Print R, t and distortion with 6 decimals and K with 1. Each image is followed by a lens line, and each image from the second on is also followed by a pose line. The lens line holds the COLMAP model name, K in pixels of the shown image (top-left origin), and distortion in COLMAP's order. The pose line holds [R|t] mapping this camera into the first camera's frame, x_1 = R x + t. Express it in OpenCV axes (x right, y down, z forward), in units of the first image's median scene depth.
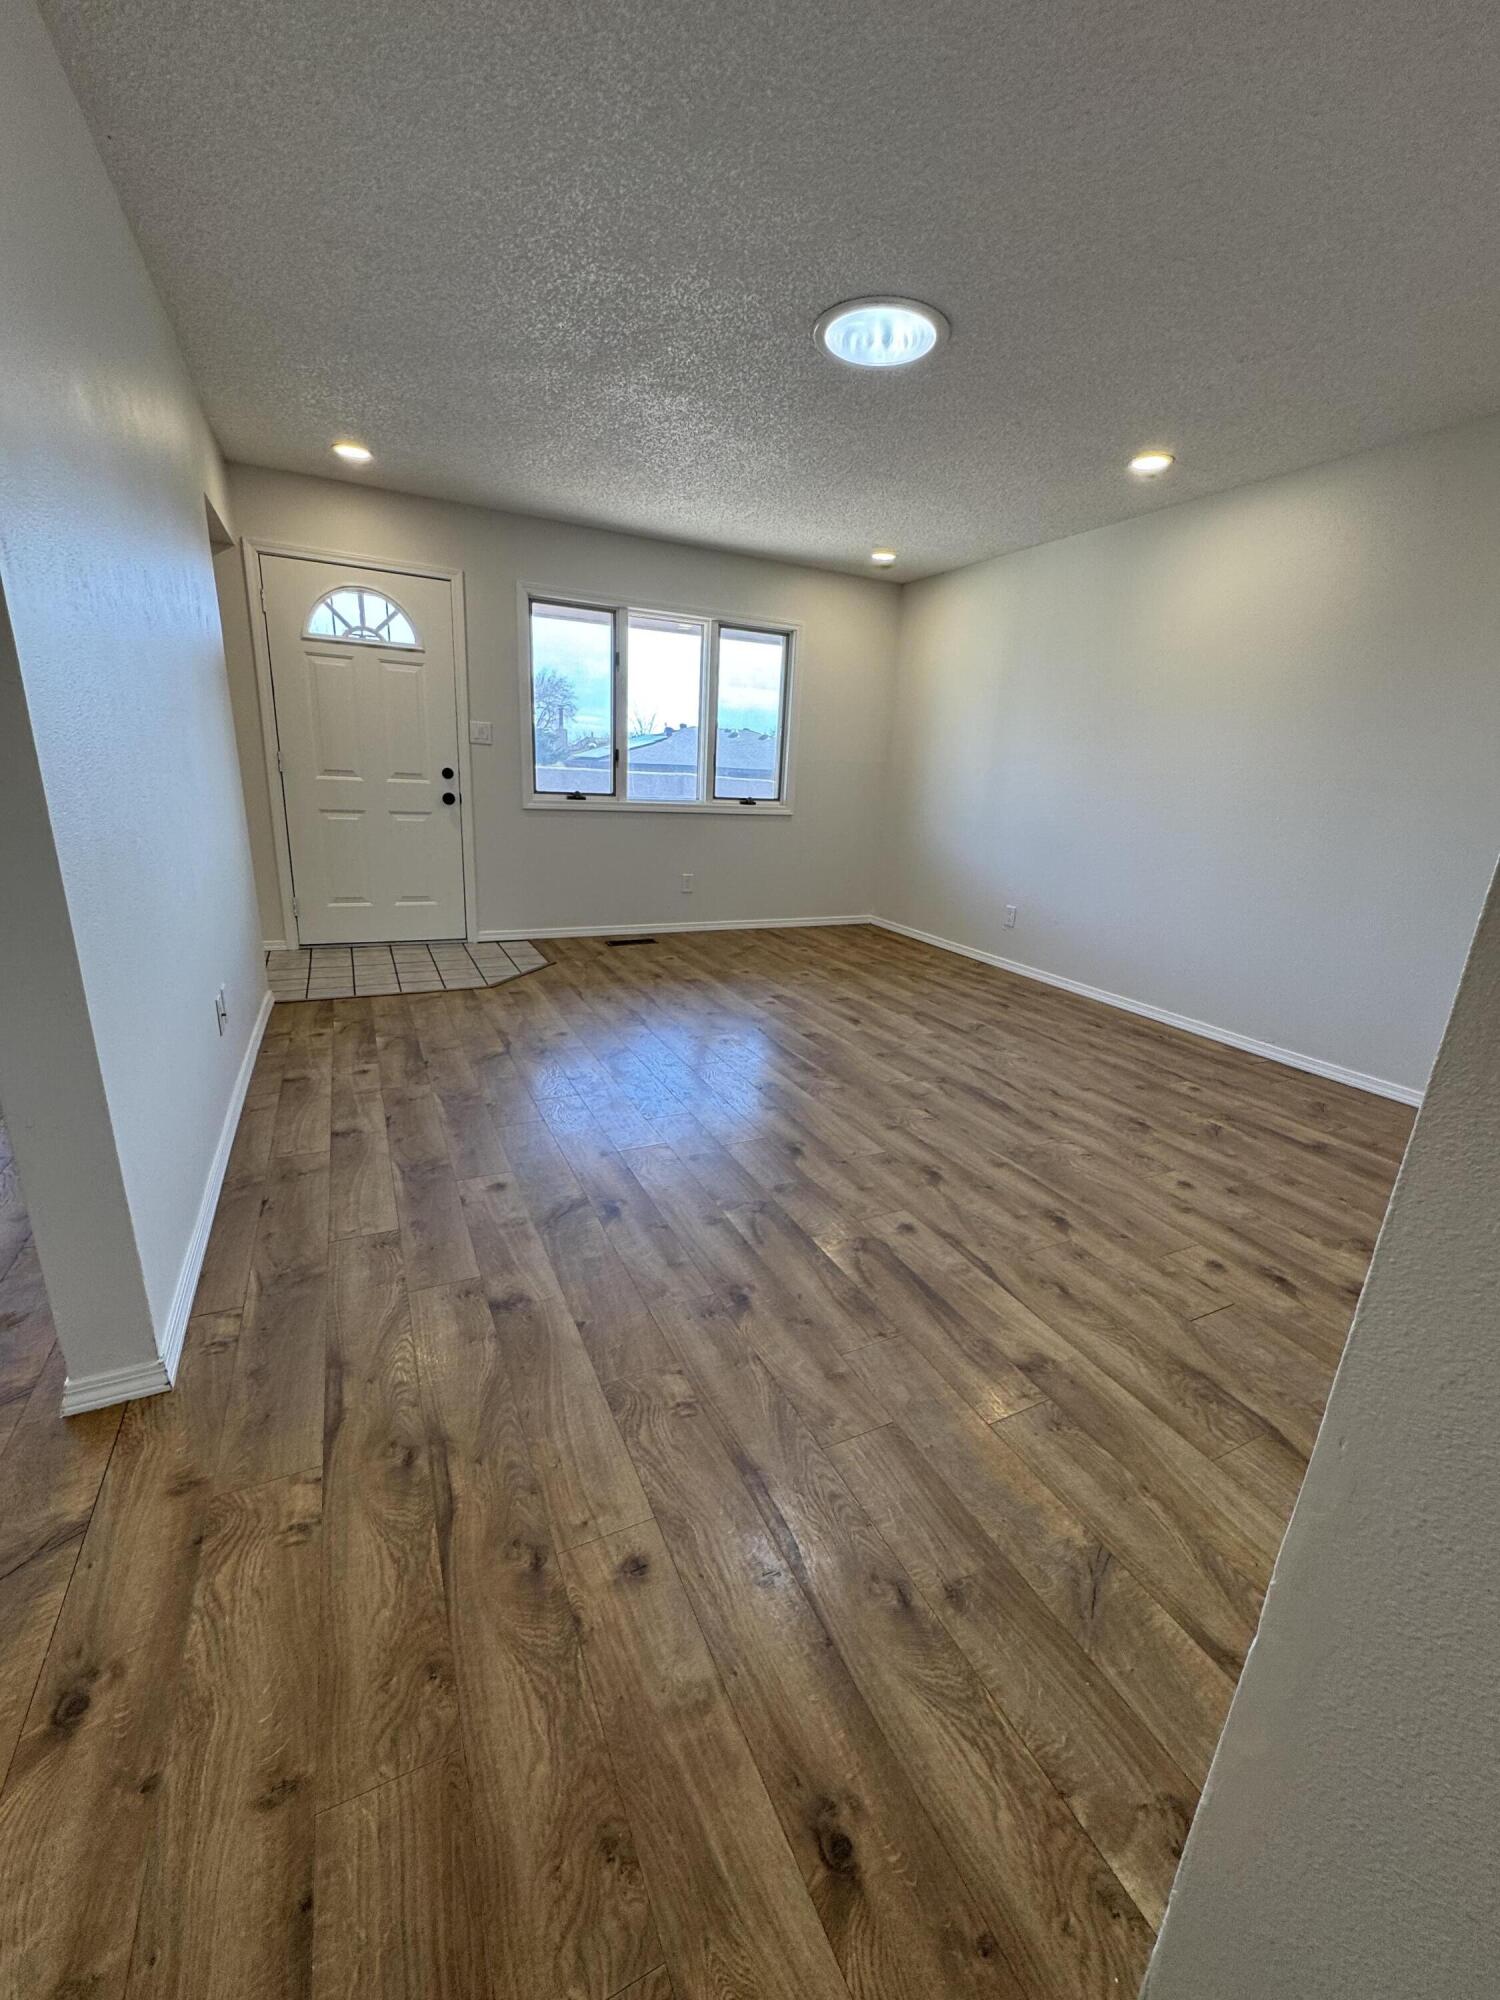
lens RADIAL K [[798.8, 0, 750.8], [0, 798.8, 1000.5], [0, 0, 1]] dist [0.000607, 0.000072]
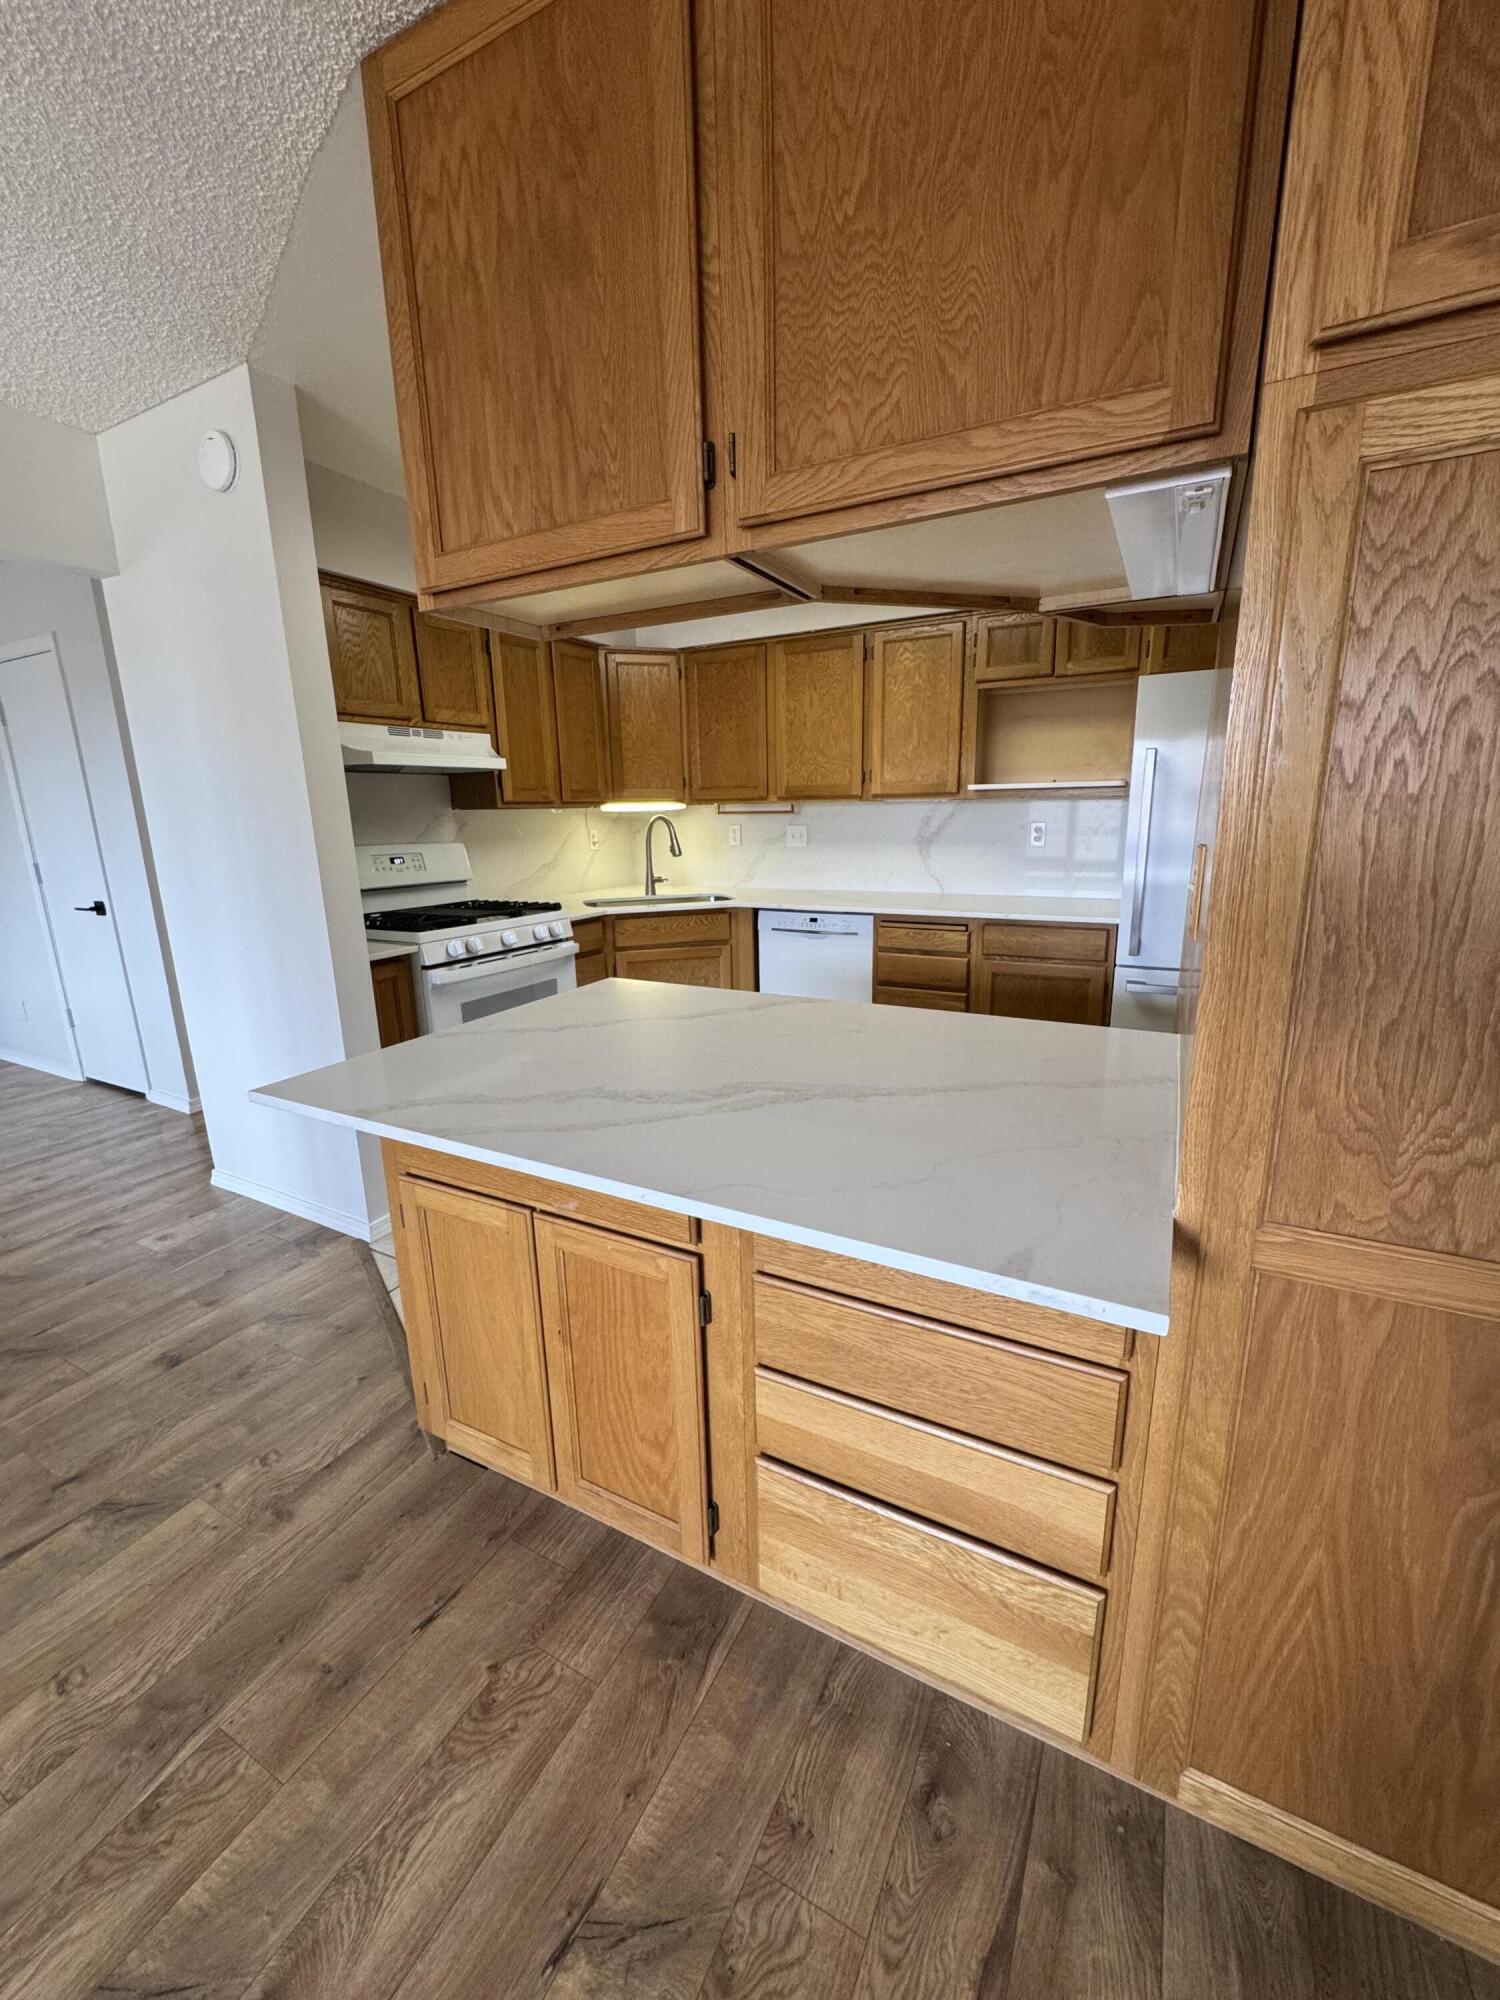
lens RADIAL K [[798.8, 0, 751.9], [0, 798.8, 999.5], [0, 0, 1]] dist [0.000607, 0.000072]
pose [[-0.588176, -0.219171, 0.778468, -0.560923], [0.220991, 0.882387, 0.415399, -0.390838], [-0.777953, 0.416363, -0.470564, 0.675994]]
